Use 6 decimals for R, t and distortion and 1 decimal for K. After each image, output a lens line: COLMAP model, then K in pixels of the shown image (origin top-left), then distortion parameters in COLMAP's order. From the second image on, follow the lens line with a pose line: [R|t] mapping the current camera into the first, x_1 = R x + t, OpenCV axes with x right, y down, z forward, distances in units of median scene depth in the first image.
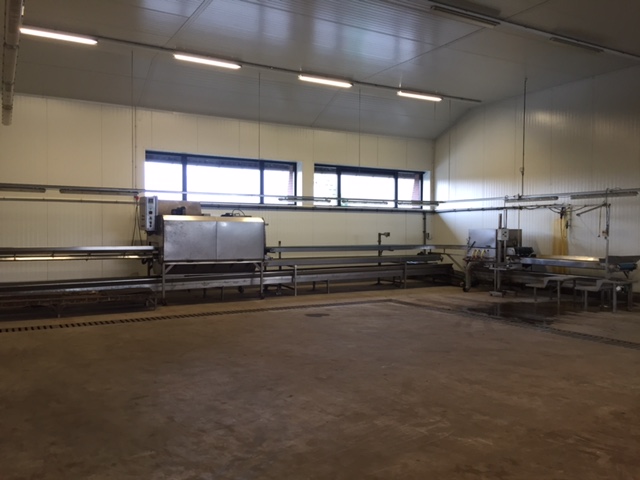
lens RADIAL K [[546.4, 0, 295.0], [0, 546.4, 256.0], [0, 0, 1]] dist [0.026614, -0.024420]
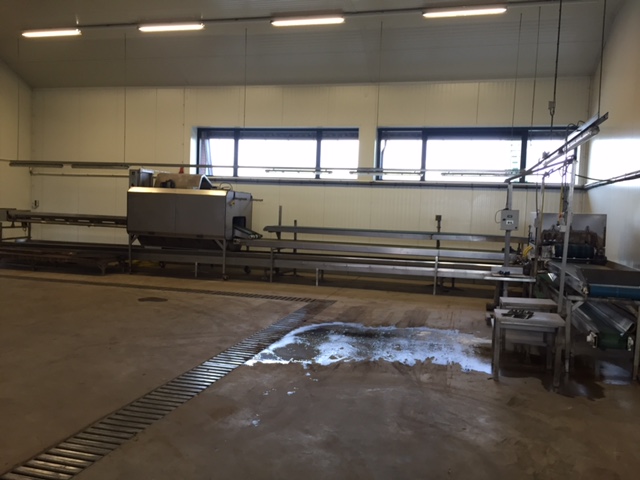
lens RADIAL K [[565.9, 0, 320.0], [0, 565.9, 239.6], [0, 0, 1]] dist [0.068725, 0.010367]
pose [[0.708569, 0.061475, -0.702959, 0.755138], [-0.067489, 0.997535, 0.019208, -0.019153], [0.702407, 0.033832, 0.710971, 0.457067]]
